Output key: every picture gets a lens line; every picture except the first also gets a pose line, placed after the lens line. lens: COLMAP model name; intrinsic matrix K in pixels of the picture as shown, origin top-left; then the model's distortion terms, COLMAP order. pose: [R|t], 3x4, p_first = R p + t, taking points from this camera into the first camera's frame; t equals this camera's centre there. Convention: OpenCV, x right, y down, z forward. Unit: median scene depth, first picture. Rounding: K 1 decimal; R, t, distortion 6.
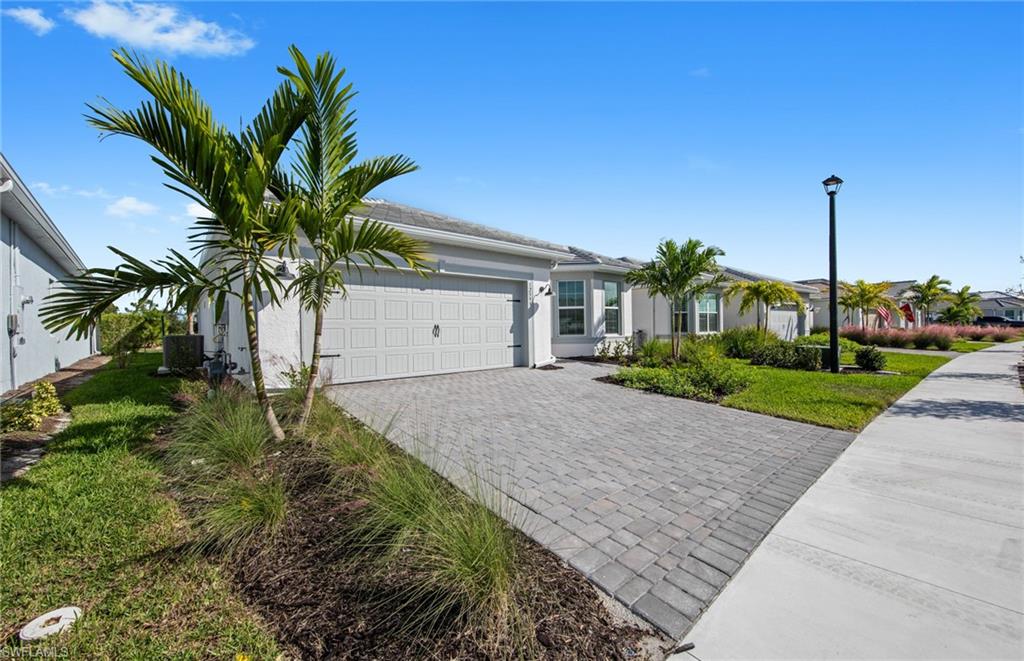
lens RADIAL K [[389.8, 0, 512.0], [0, 389.8, 330.5], [0, 0, 1]] dist [0.000140, 0.000023]
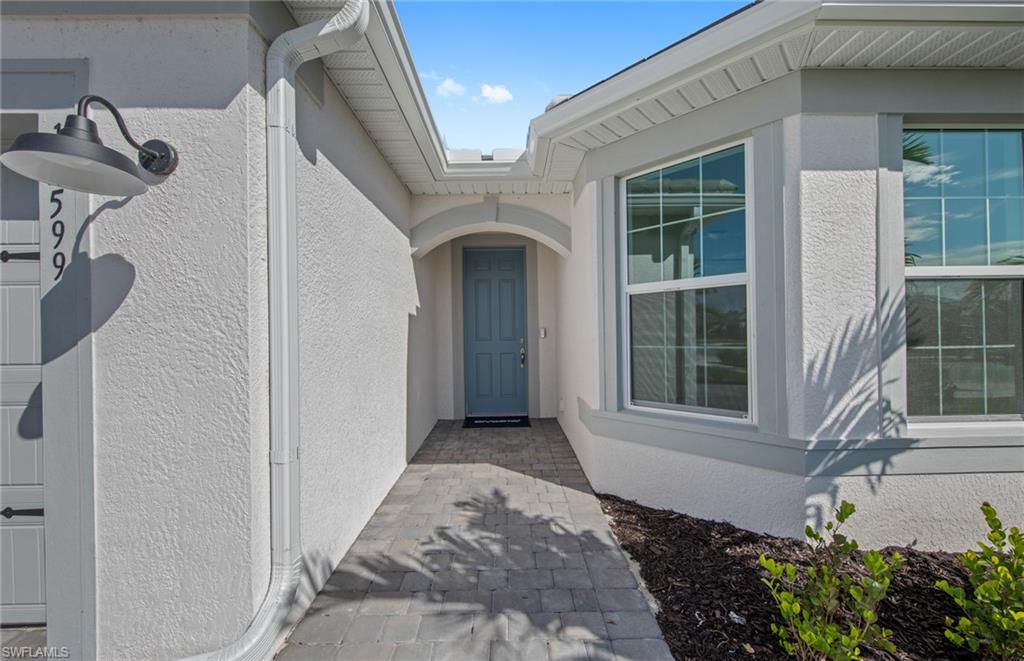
lens RADIAL K [[389.8, 0, 512.0], [0, 389.8, 330.5], [0, 0, 1]] dist [0.000140, 0.000023]
pose [[0.768965, 0.014974, -0.639115, 0.222479], [-0.005997, 0.999851, 0.016210, -0.035379], [0.639262, -0.008632, 0.768940, 0.778539]]
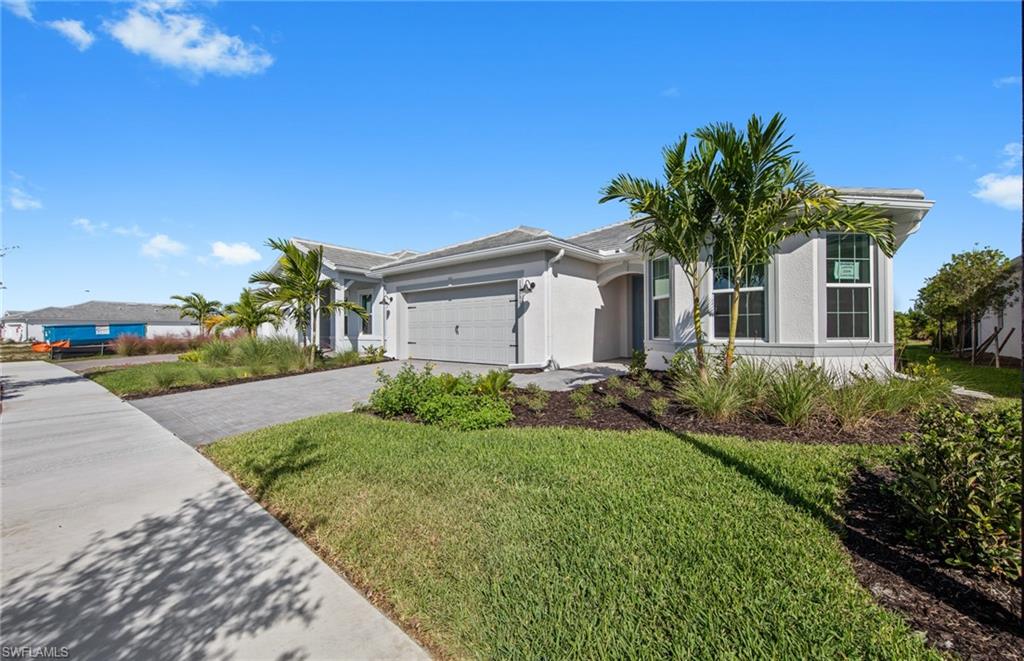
lens RADIAL K [[389.8, 0, 512.0], [0, 389.8, 330.5], [0, 0, 1]] dist [0.000140, 0.000023]
pose [[0.157494, 0.026793, -0.987156, 0.780370], [0.009294, 0.999547, 0.028612, -0.021668], [0.987476, -0.013681, 0.157173, 0.646895]]
